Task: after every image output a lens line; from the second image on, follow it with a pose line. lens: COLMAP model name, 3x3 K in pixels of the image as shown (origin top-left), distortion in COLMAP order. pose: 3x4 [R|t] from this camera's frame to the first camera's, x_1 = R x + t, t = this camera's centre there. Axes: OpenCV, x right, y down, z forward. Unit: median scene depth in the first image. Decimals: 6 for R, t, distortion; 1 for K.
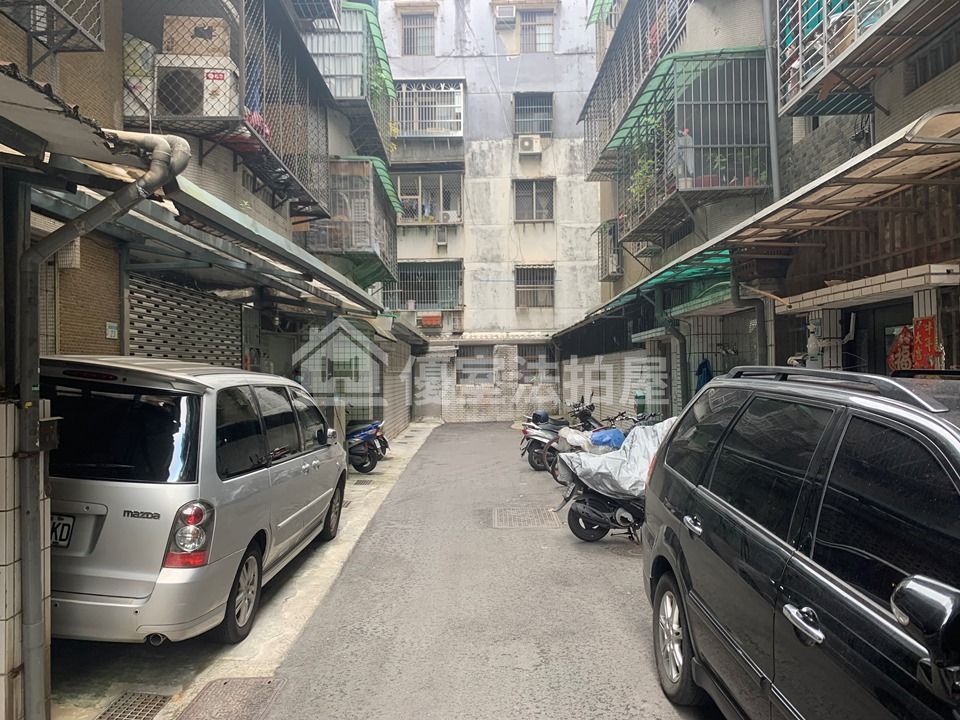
lens RADIAL K [[742.9, 0, 478.5], [0, 742.9, 353.1], [0, 0, 1]] dist [0.013490, -0.017423]
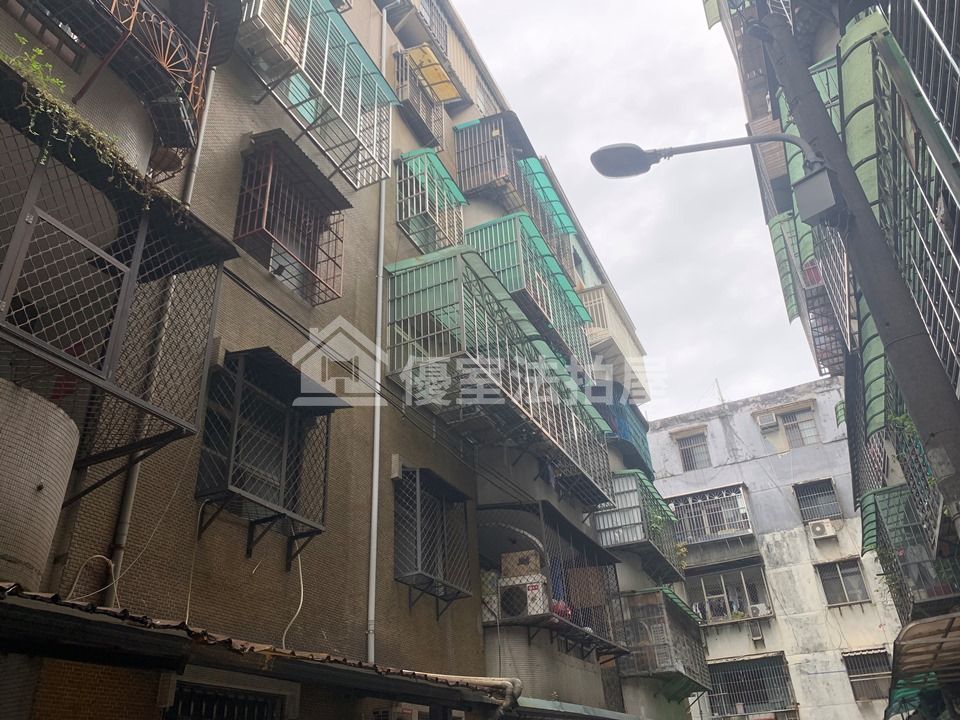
lens RADIAL K [[742.9, 0, 481.0], [0, 742.9, 356.0], [0, 0, 1]] dist [0.013490, -0.017423]
pose [[0.903199, -0.250852, -0.348287, 0.062016], [0.055101, 0.872490, -0.485515, -0.010505], [0.425670, 0.419326, 0.801855, -0.146913]]
